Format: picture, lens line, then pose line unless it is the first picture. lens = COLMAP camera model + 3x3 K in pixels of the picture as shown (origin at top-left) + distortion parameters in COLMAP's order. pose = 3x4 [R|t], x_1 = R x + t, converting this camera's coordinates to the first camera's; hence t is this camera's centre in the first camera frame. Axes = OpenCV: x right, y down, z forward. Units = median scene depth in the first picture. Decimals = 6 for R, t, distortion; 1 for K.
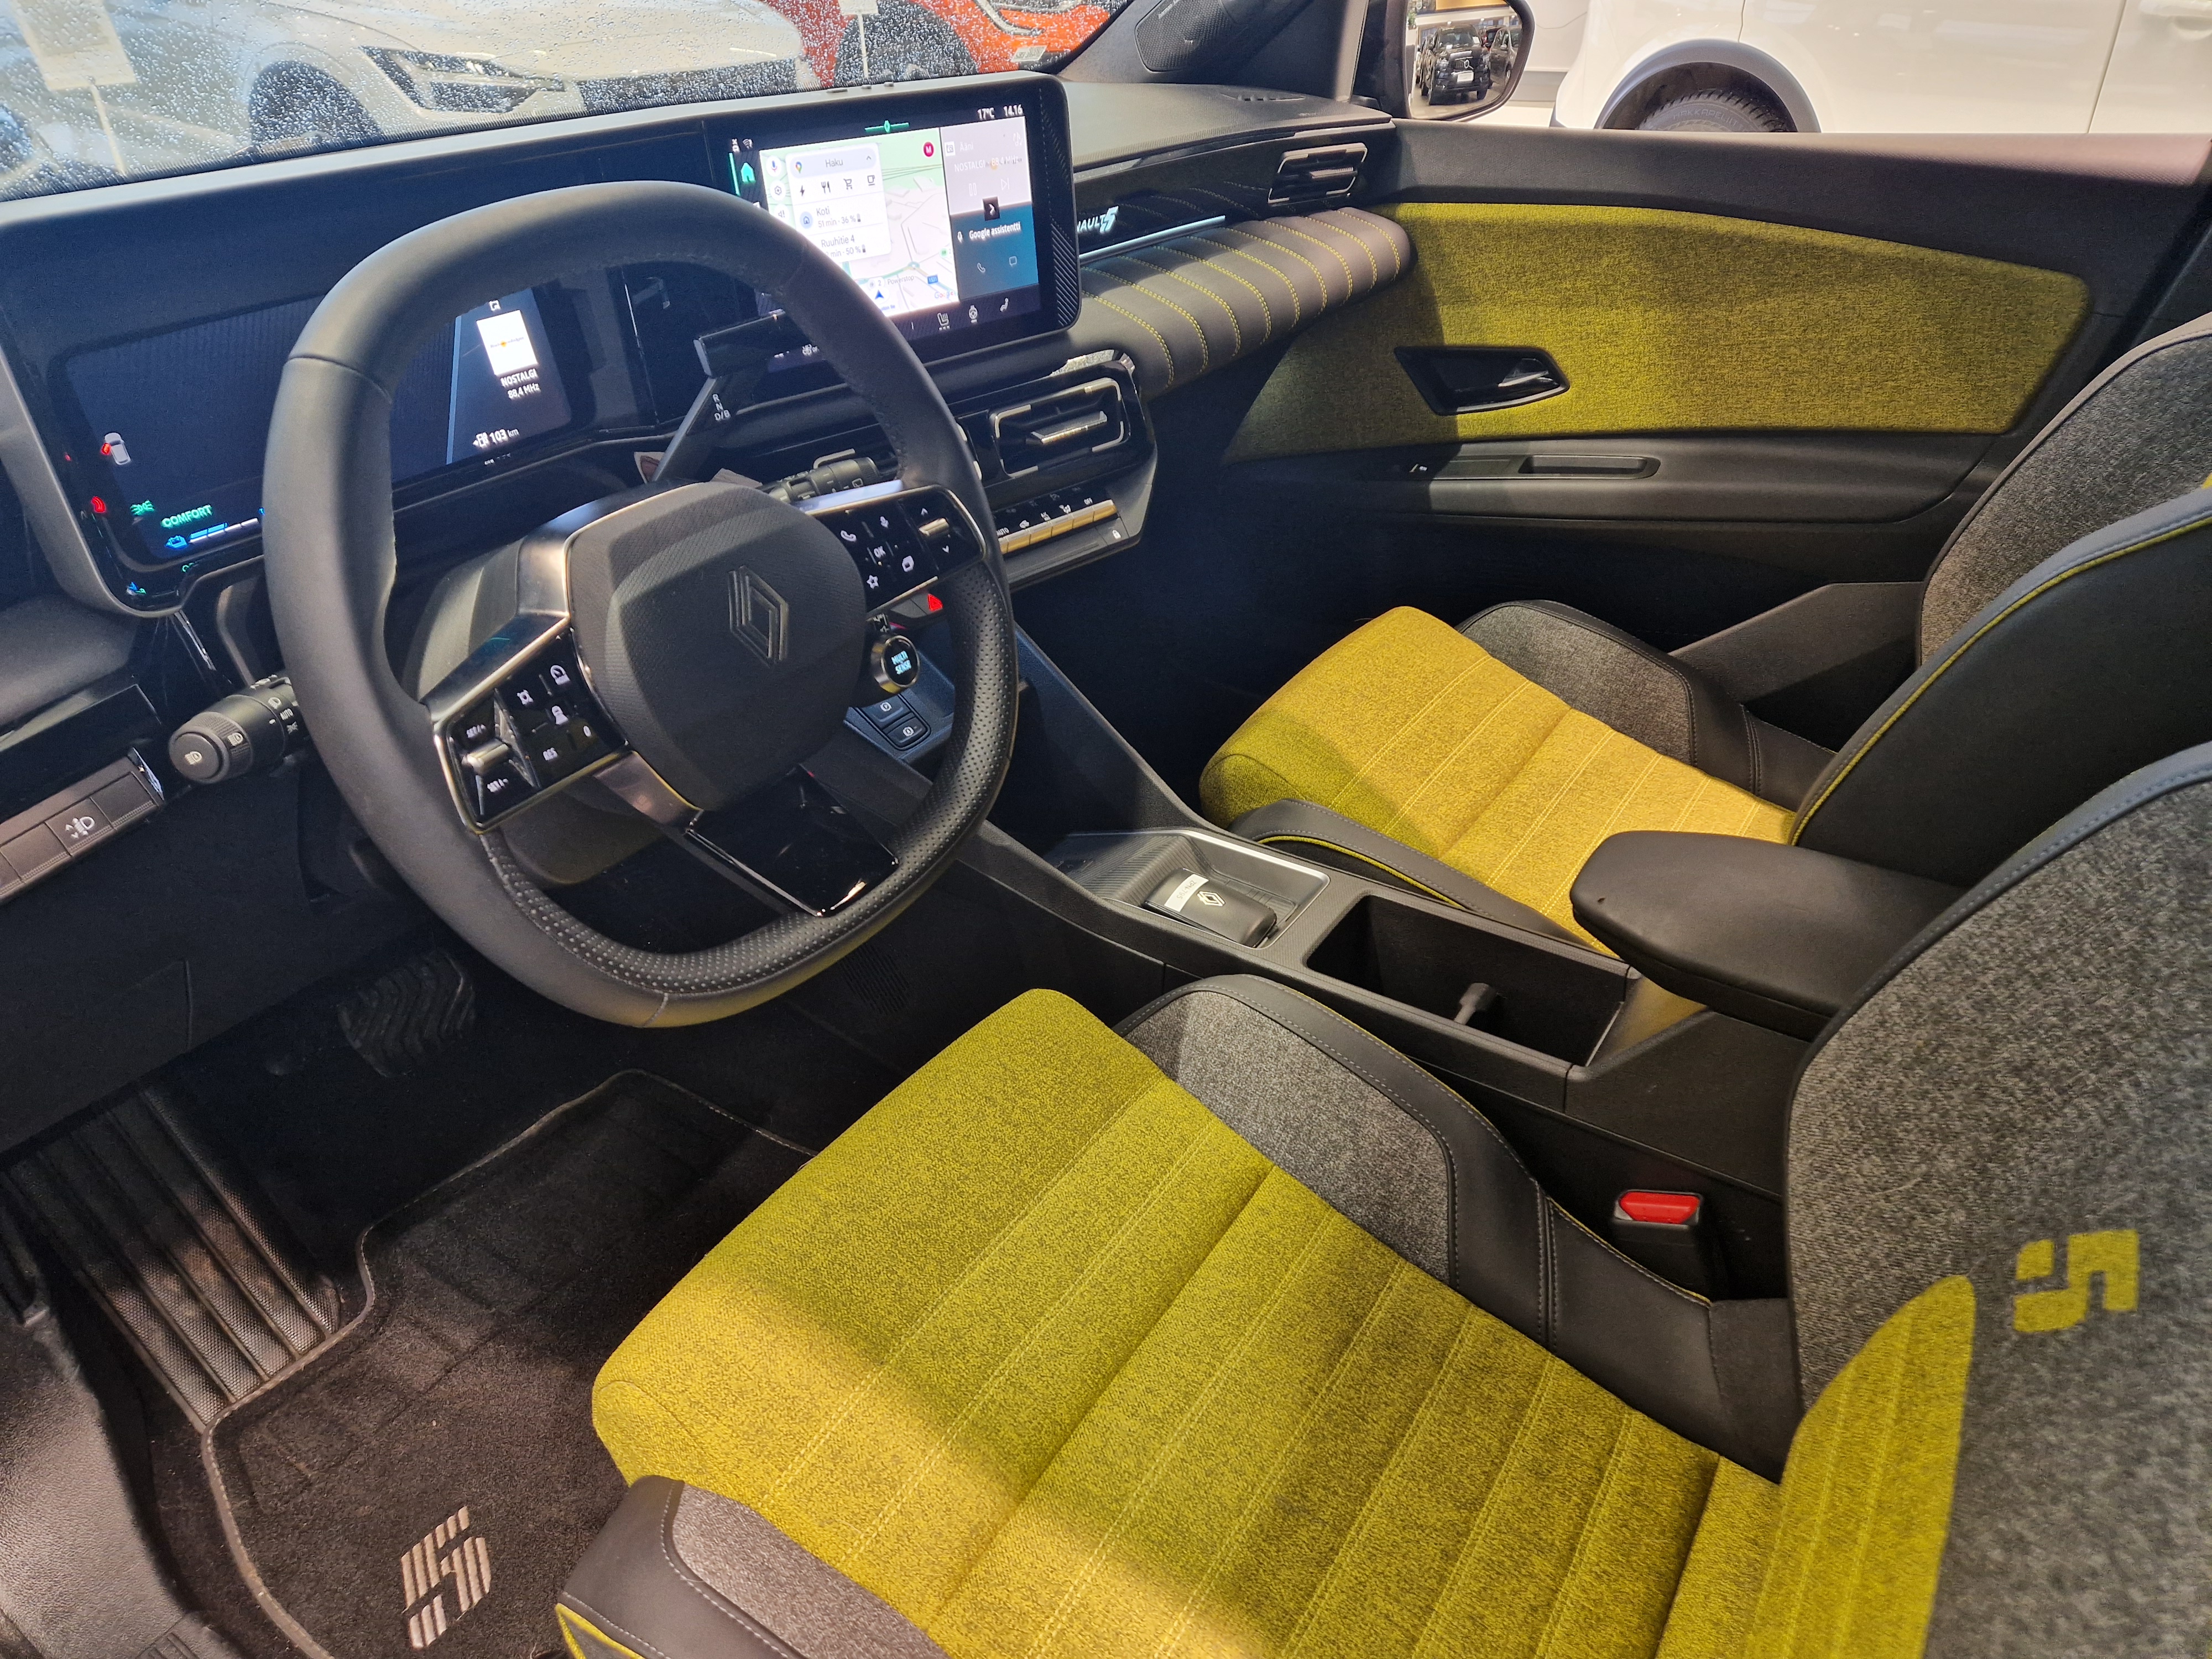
lens RADIAL K [[1465.8, 0, 1109.1], [0, 1465.8, 743.1], [0, 0, 1]] dist [0.004964, -0.000816]
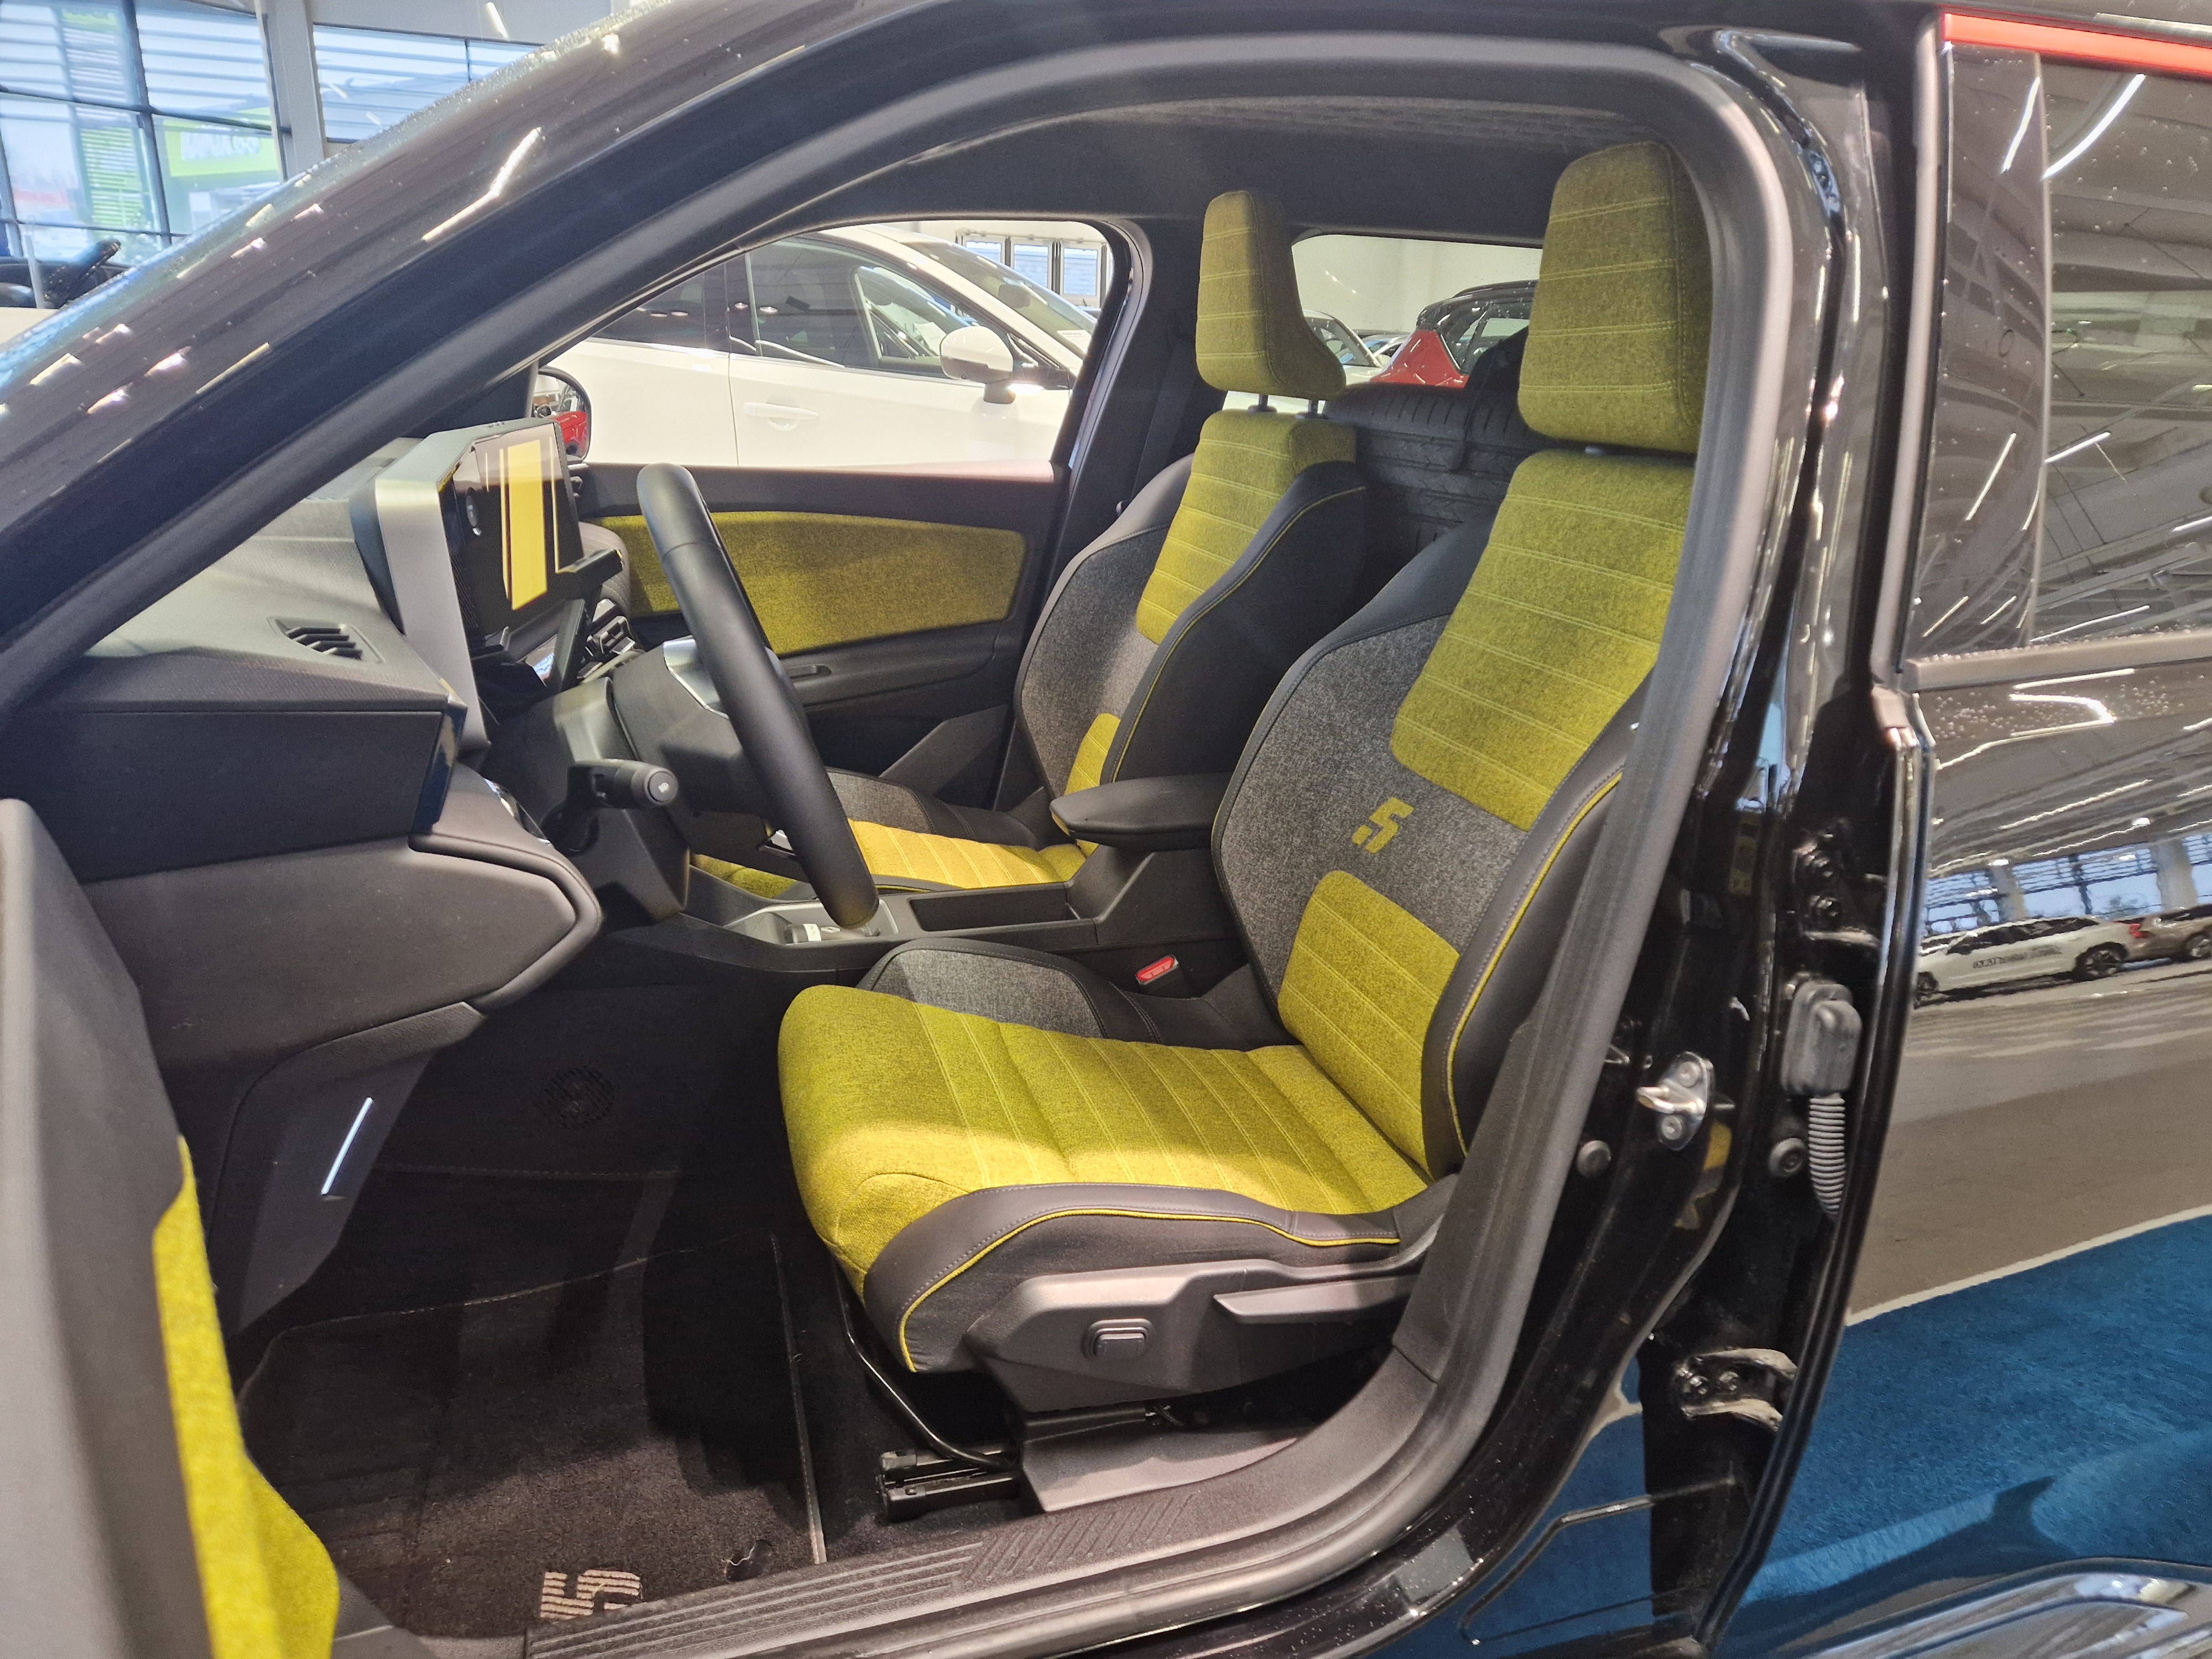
lens RADIAL K [[1465.8, 0, 1109.1], [0, 1465.8, 743.1], [0, 0, 1]] dist [0.004964, -0.000816]
pose [[0.622926, -0.159632, 0.765820, -0.651566], [0.326815, 0.942539, -0.069367, 0.089363], [-0.710742, 0.293492, 0.639303, -0.169254]]
